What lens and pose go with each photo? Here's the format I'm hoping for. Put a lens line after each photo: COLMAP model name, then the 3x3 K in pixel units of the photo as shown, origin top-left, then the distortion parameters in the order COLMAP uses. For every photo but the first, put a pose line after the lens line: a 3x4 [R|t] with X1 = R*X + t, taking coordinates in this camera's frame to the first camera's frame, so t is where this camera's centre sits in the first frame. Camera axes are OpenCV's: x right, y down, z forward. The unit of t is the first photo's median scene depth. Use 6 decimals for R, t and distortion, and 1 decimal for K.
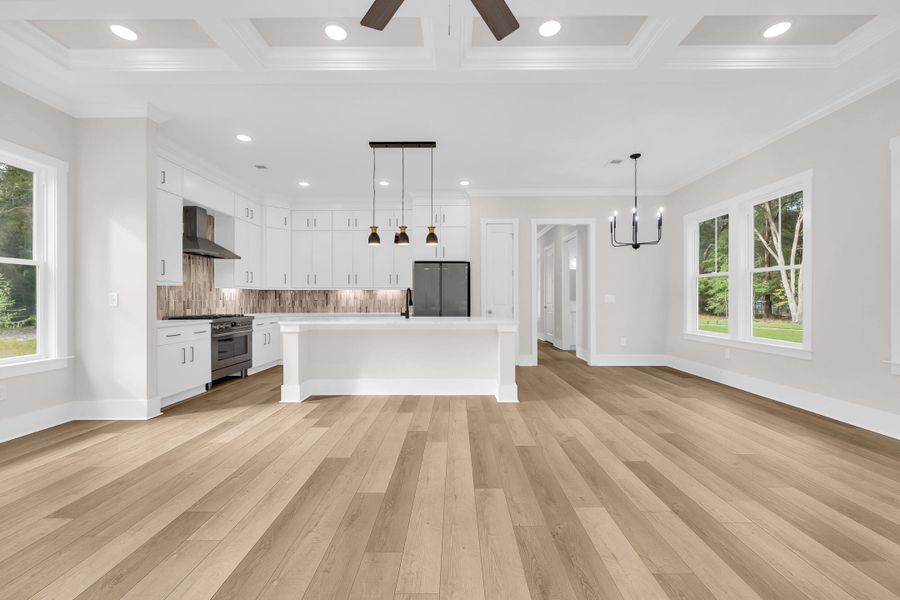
lens RADIAL K [[366.9, 0, 448.0], [0, 366.9, 298.7], [0, 0, 1]] dist [0.002020, 0.000847]
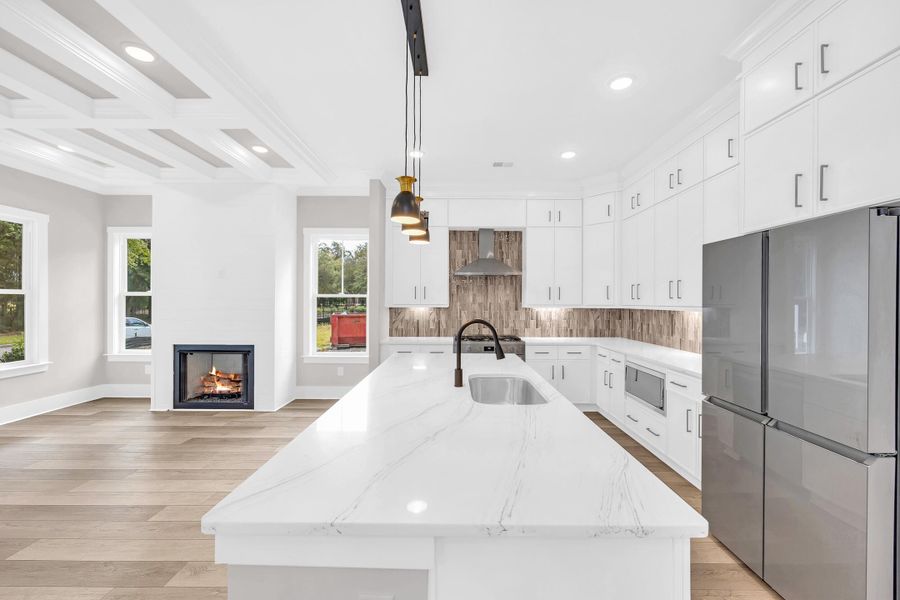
lens RADIAL K [[366.9, 0, 453.6], [0, 366.9, 302.8], [0, 0, 1]] dist [0.002020, 0.000847]
pose [[0.023942, 0.002524, -0.999710, 0.295966], [-0.001764, 0.999995, 0.002483, -0.041968], [0.999712, 0.001704, 0.023946, 0.801086]]
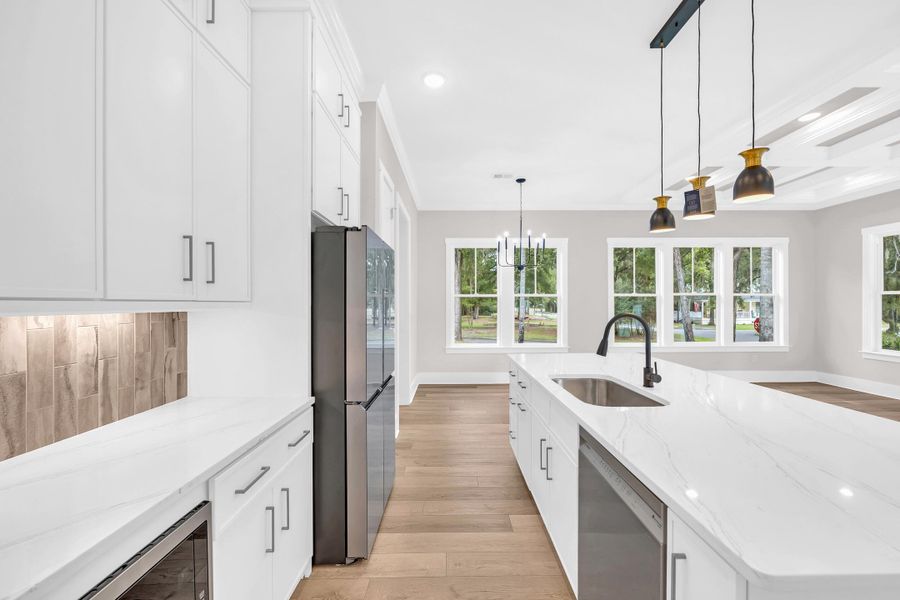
lens RADIAL K [[366.9, 0, 445.7], [0, 366.9, 305.4], [0, 0, 1]] dist [0.002020, 0.000847]
pose [[-0.023842, -0.001518, 0.999715, -0.431197], [0.002411, 0.999996, 0.001576, -0.032203], [-0.999713, 0.002448, -0.023838, 1.015381]]
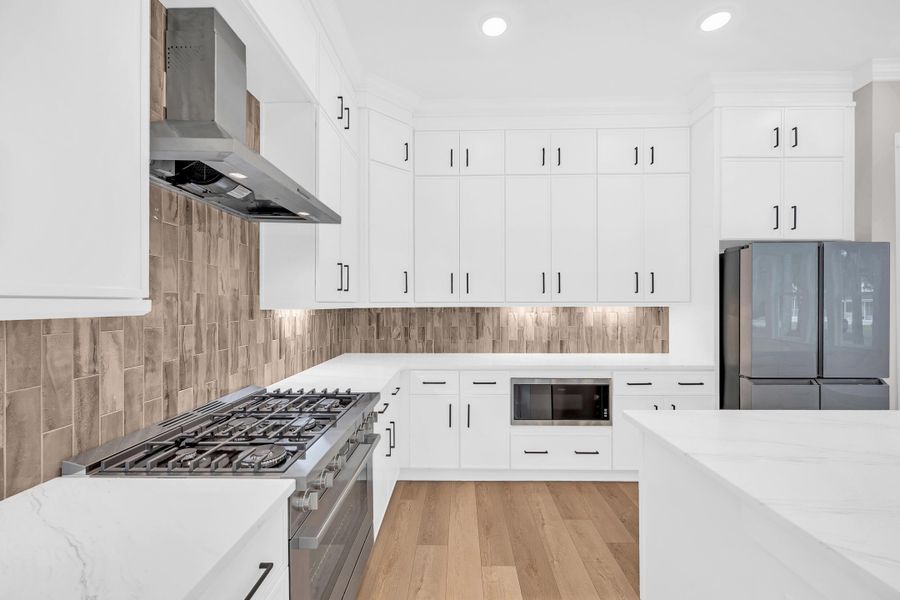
lens RADIAL K [[366.9, 0, 454.6], [0, 366.9, 304.1], [0, 0, 1]] dist [0.002020, 0.000847]
pose [[0.999943, -0.001321, 0.010568, -0.455180], [0.001306, 0.999998, 0.001418, -0.033187], [-0.010569, -0.001404, 0.999943, 0.648909]]
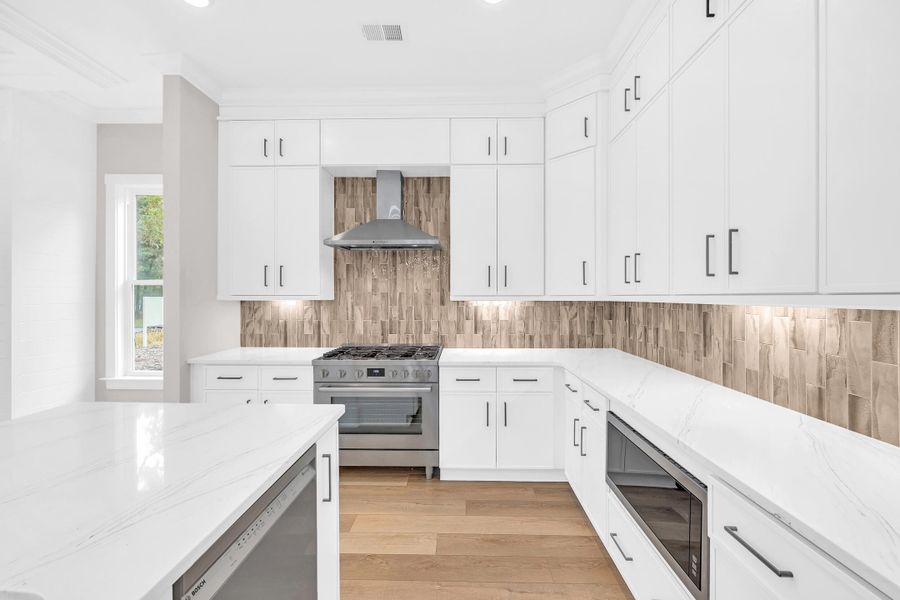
lens RADIAL K [[366.9, 0, 454.3], [0, 366.9, 298.2], [0, 0, 1]] dist [0.002020, 0.000847]
pose [[0.005632, 0.003997, -0.999976, -0.055068], [0.000893, 0.999992, 0.004002, -0.033550], [0.999984, -0.000915, 0.005628, 0.999329]]
